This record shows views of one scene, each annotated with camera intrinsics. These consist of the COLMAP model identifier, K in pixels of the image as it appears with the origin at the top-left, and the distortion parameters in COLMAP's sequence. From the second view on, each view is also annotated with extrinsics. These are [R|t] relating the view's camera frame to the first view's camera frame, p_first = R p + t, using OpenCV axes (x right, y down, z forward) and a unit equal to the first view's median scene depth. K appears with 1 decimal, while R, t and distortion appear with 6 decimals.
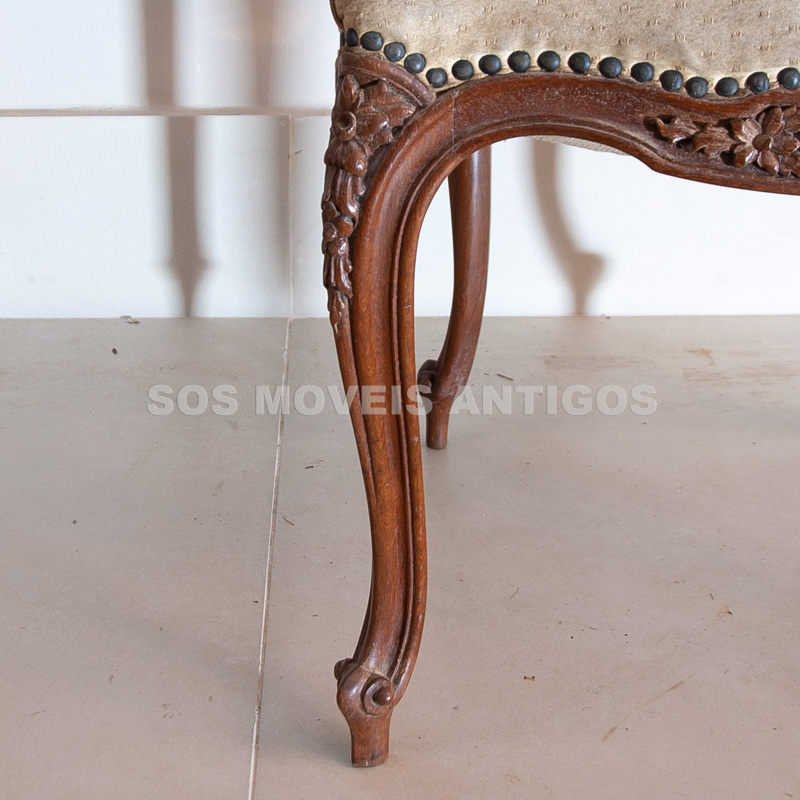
lens RADIAL K [[1859.3, 0, 400.0], [0, 1859.3, 400.0], [0, 0, 1]] dist [-0.088835, -0.226901]
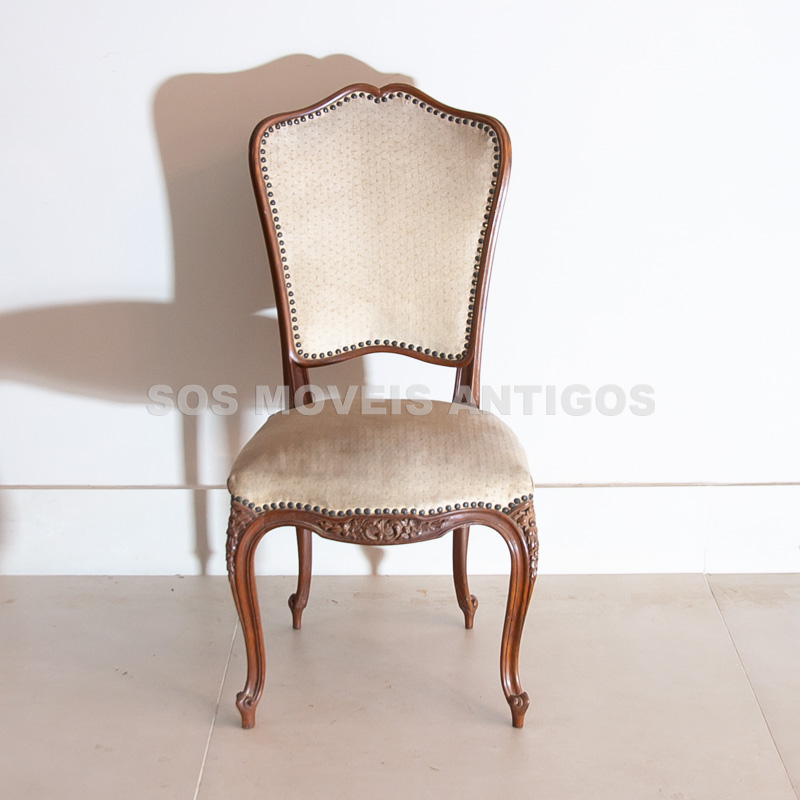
lens RADIAL K [[1756.2, 0, 400.0], [0, 1756.2, 400.0], [0, 0, 1]] dist [-0.287985, 0.076599]
pose [[0.999064, -0.001170, -0.043250, 0.369009], [-0.004619, 0.991039, -0.133493, 0.047313], [0.043019, 0.133568, 0.990106, -1.929563]]
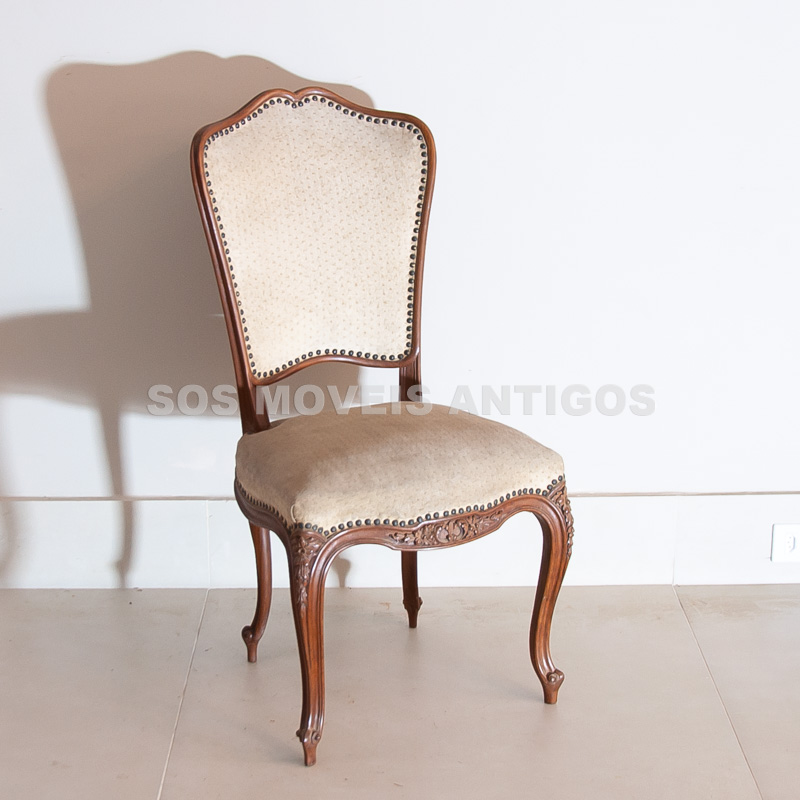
lens RADIAL K [[1756.2, 0, 400.0], [0, 1756.2, 400.0], [0, 0, 1]] dist [-0.287985, 0.076599]
pose [[0.892436, -0.134555, 0.430642, -1.018733], [0.193198, 0.976525, -0.095254, -0.074962], [-0.407715, 0.168207, 0.897482, -1.625165]]
